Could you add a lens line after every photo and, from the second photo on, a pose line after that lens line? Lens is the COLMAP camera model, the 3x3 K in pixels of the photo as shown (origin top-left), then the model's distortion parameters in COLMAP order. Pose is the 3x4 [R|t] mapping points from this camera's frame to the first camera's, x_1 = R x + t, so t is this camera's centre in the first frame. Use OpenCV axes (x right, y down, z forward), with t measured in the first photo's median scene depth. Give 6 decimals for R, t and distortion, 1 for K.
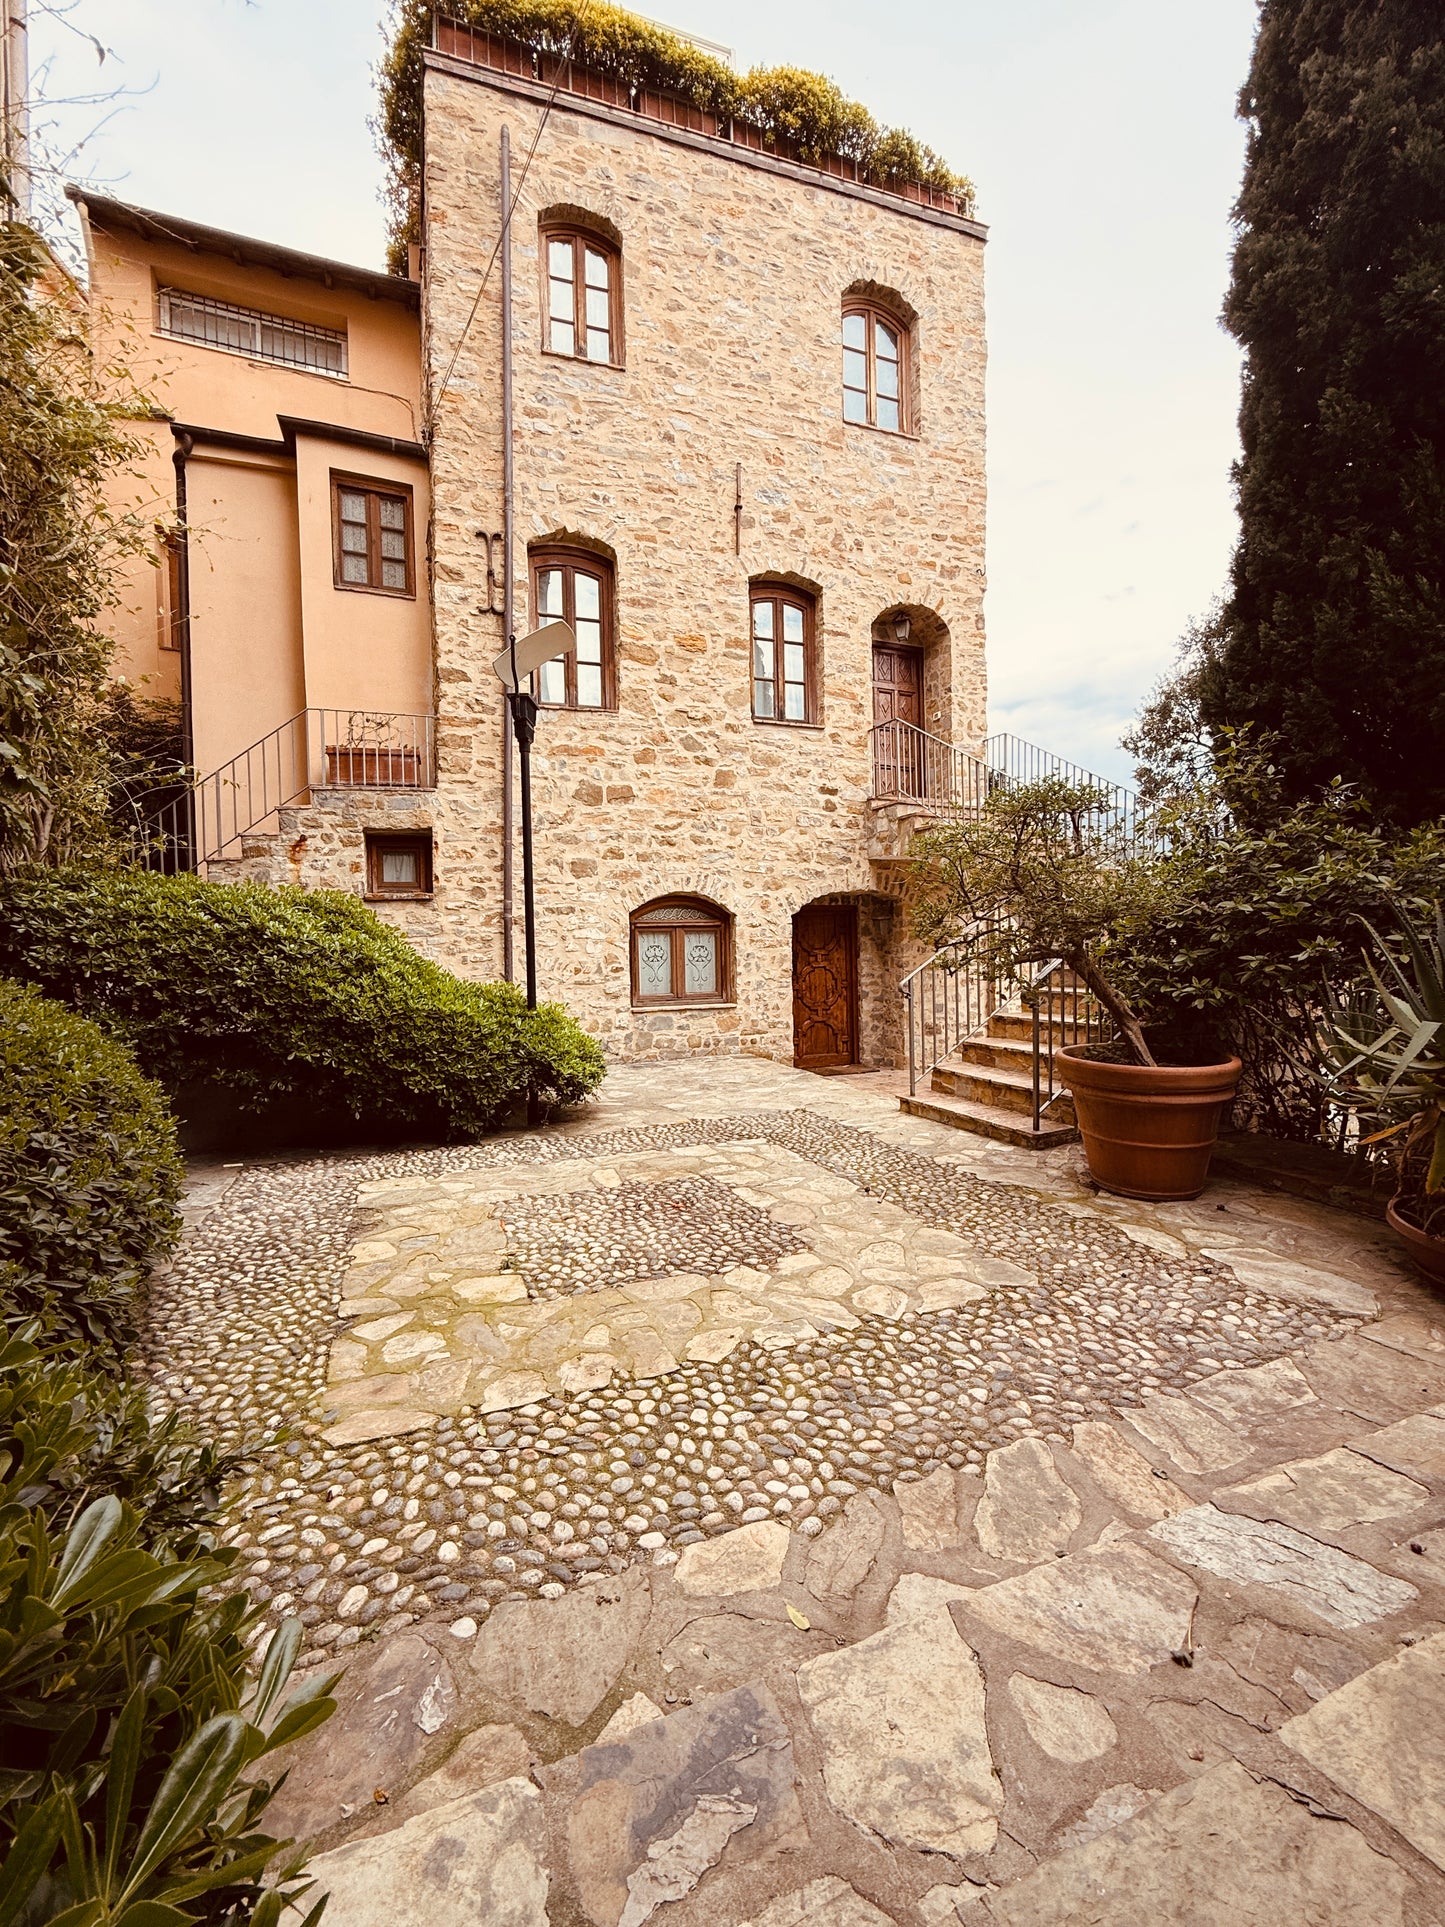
lens RADIAL K [[766.4, 0, 720.7], [0, 766.4, 960.6], [0, 0, 1]] dist [-0.000931, -0.000309]
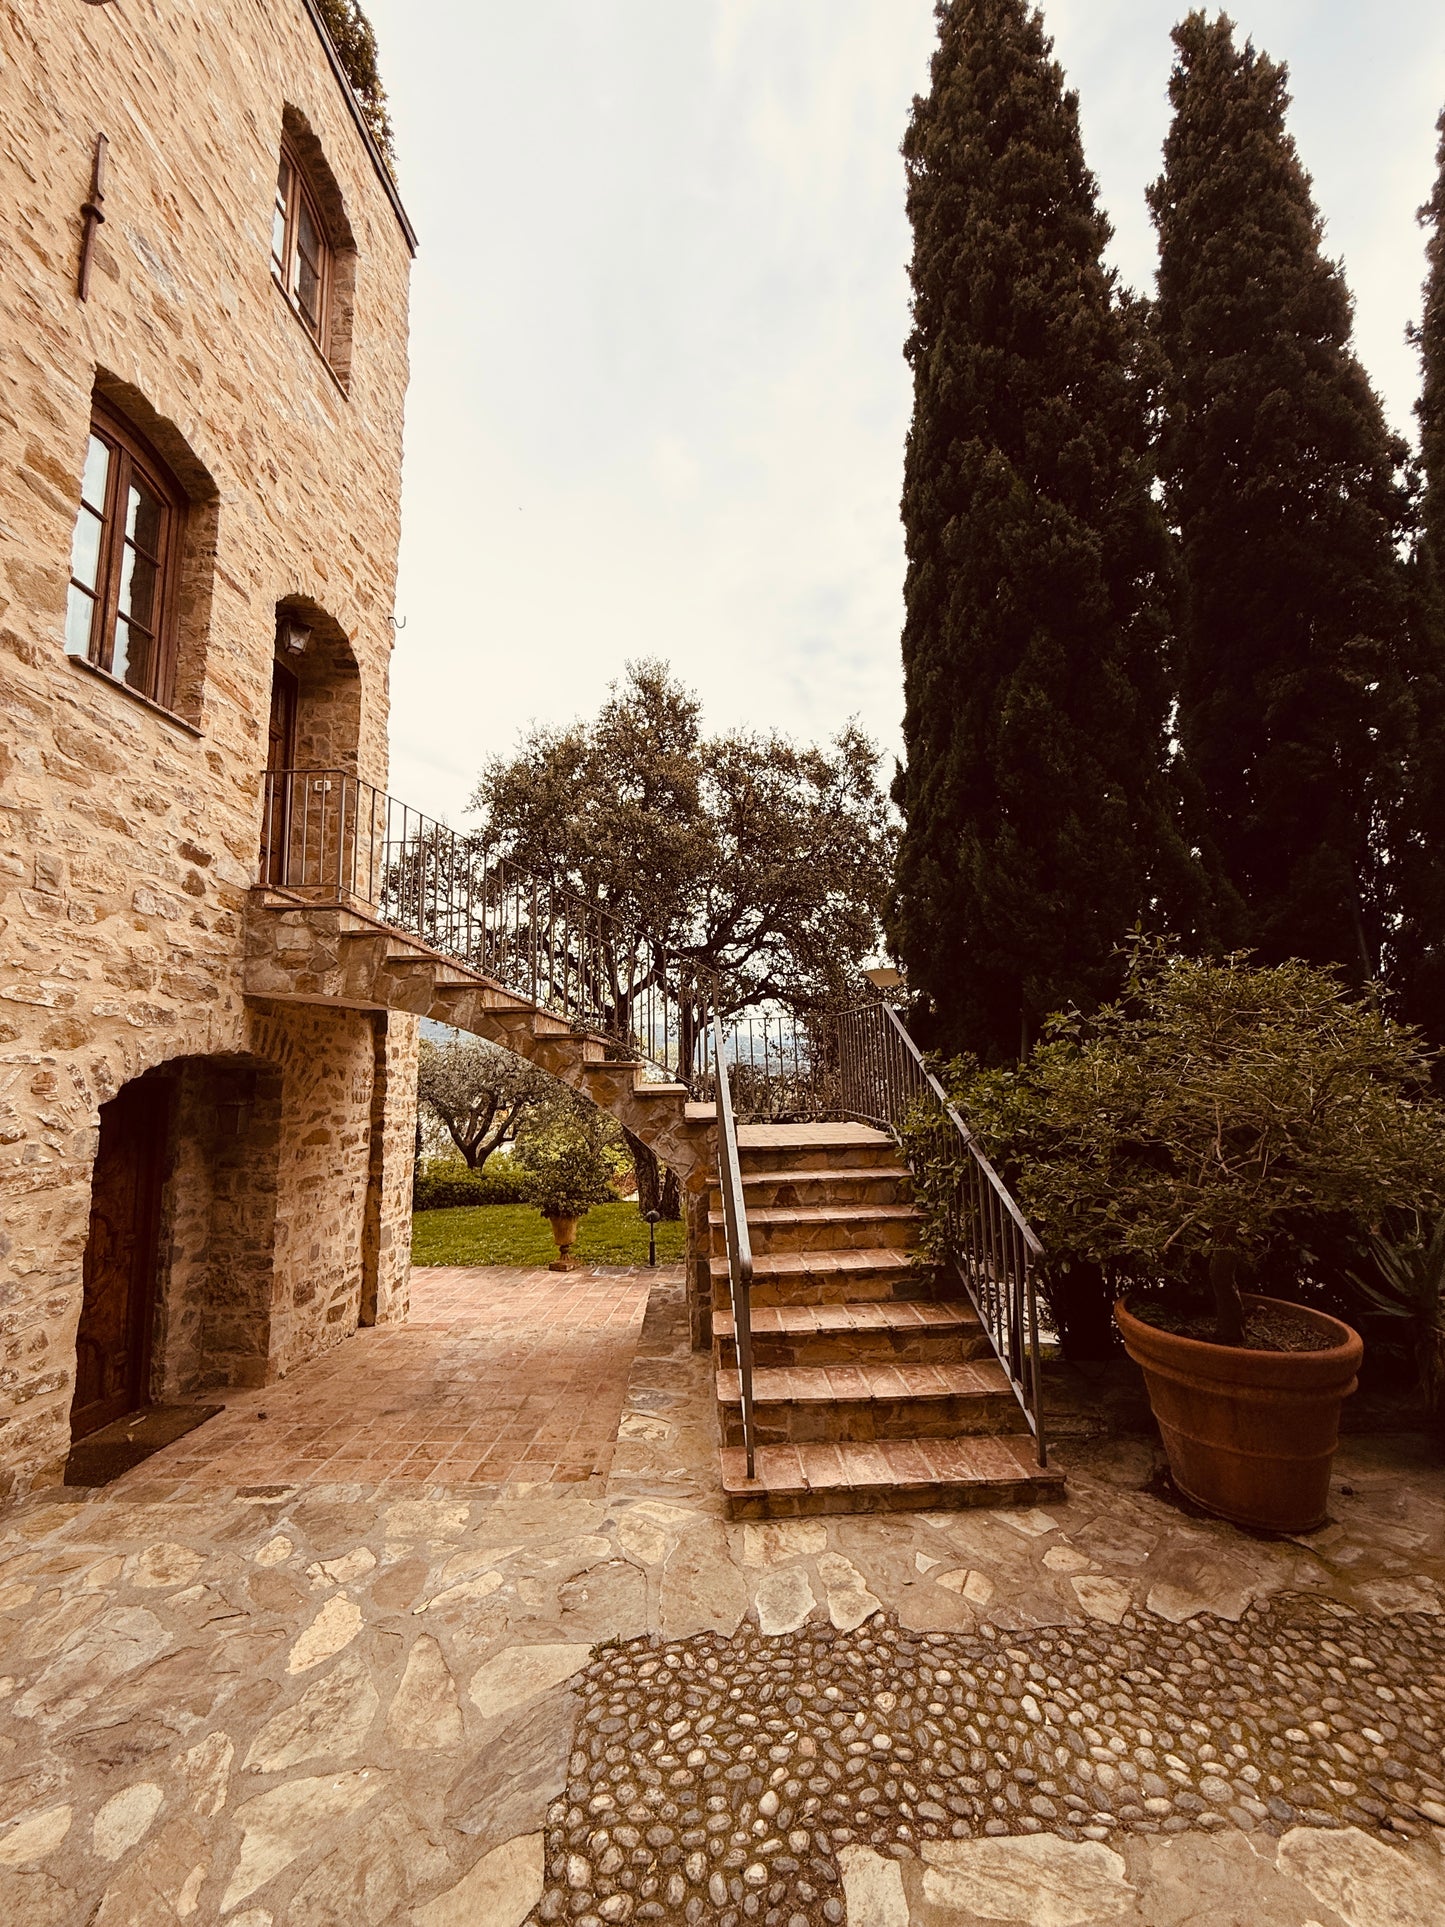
lens RADIAL K [[766.4, 0, 720.7], [0, 766.4, 960.6], [0, 0, 1]] dist [-0.000931, -0.000309]
pose [[0.376473, 0.138611, 0.915999, -0.185217], [0.034271, 0.985983, -0.163286, -0.057485], [-0.925793, 0.092865, 0.366446, 0.498975]]
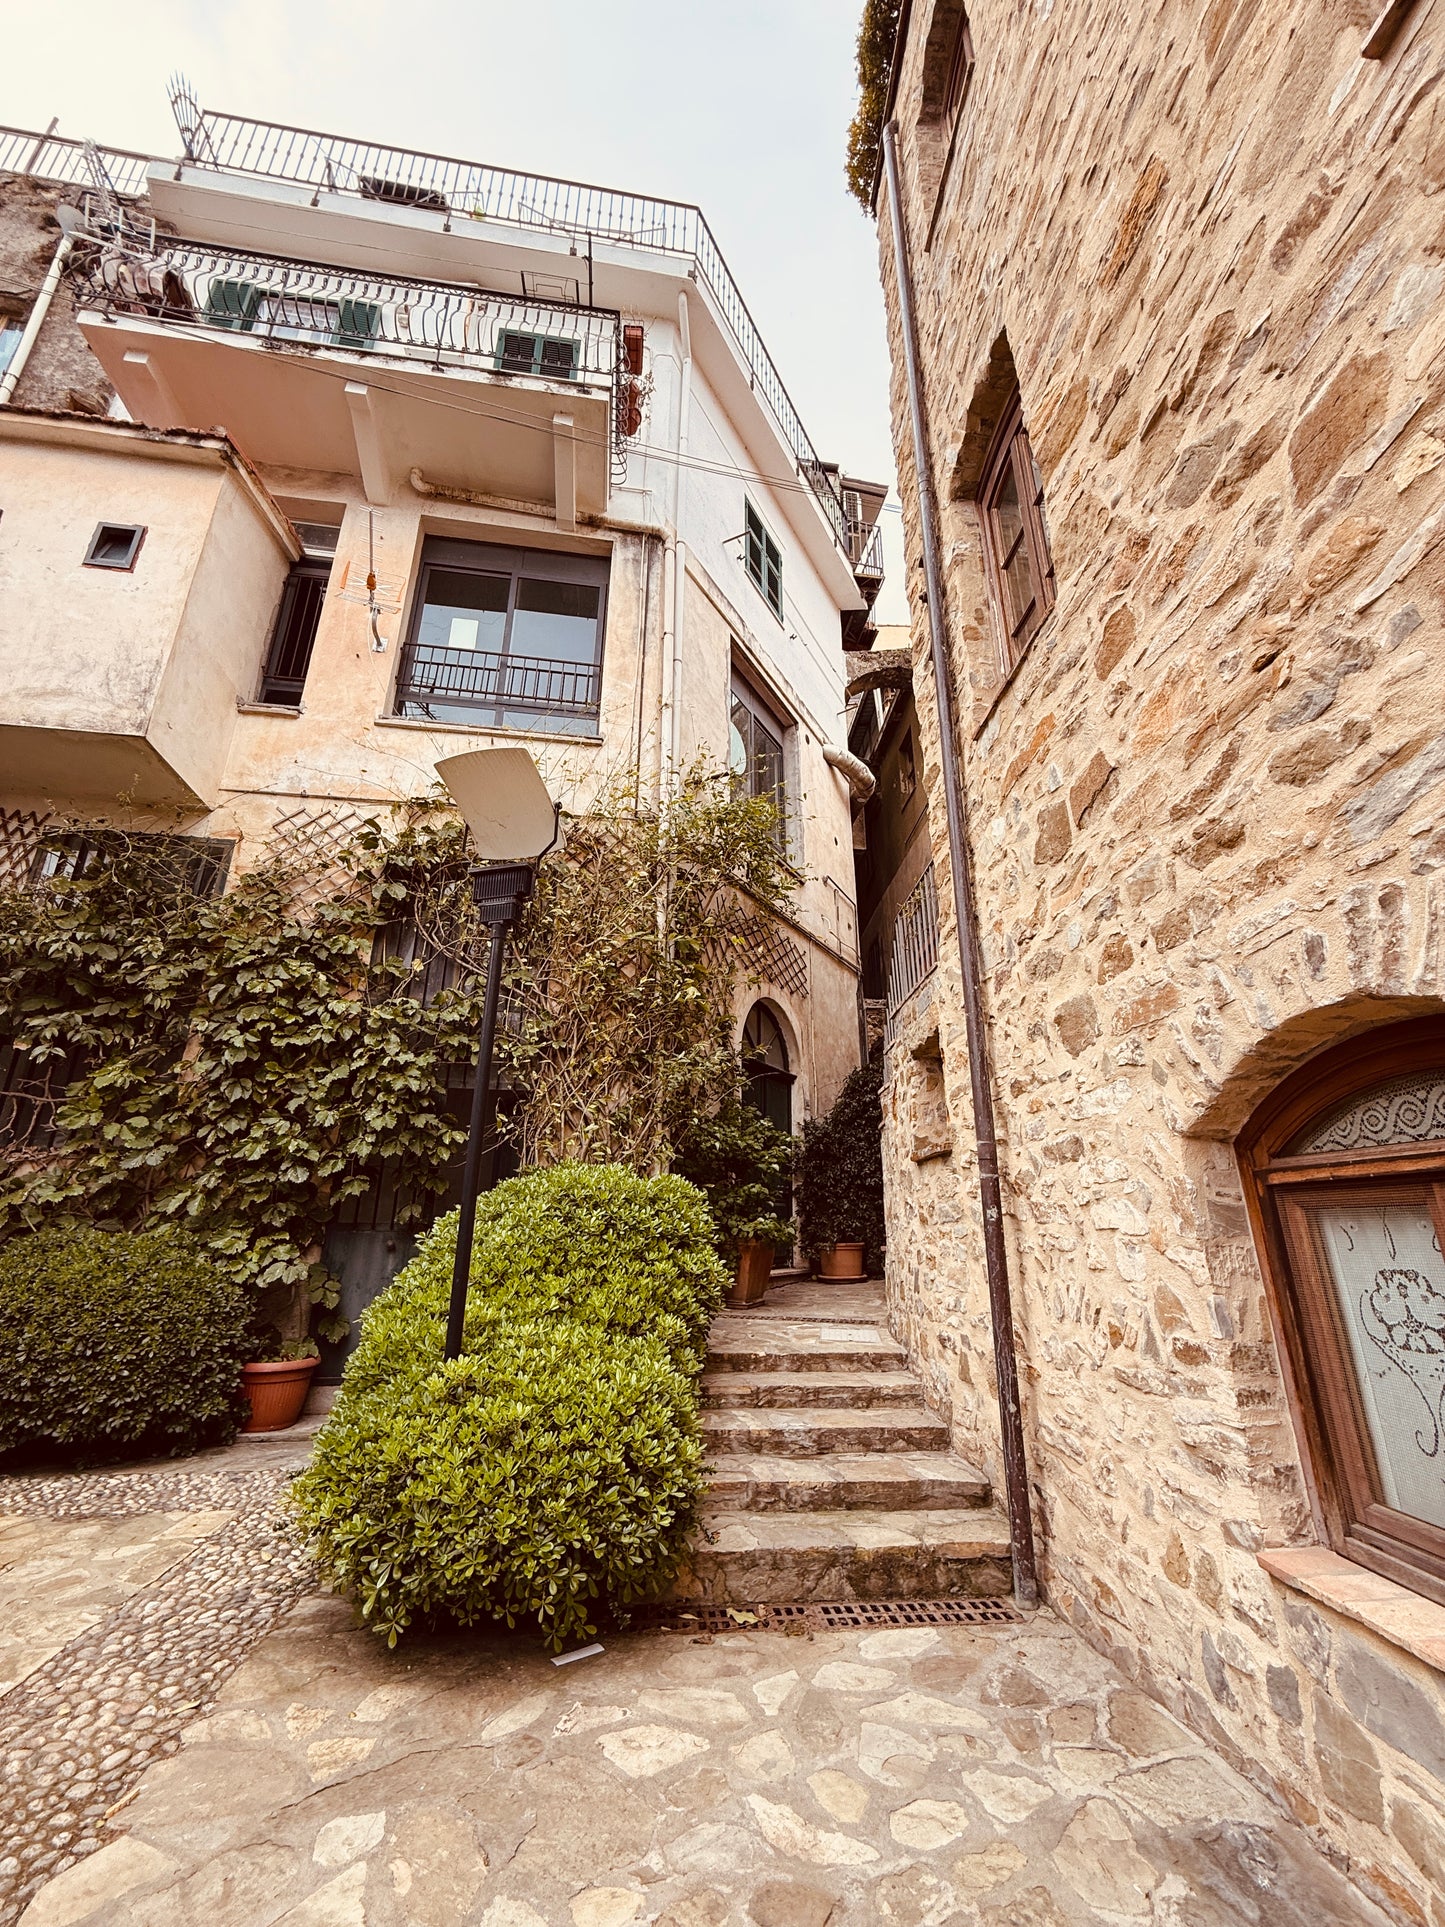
lens RADIAL K [[766.4, 0, 720.7], [0, 766.4, 960.6], [0, 0, 1]] dist [-0.000931, -0.000309]
pose [[-0.274861, -0.302992, -0.912495, 0.187409], [-0.026704, 0.951088, -0.307763, -0.030487], [0.961113, -0.060225, -0.269508, 0.847034]]
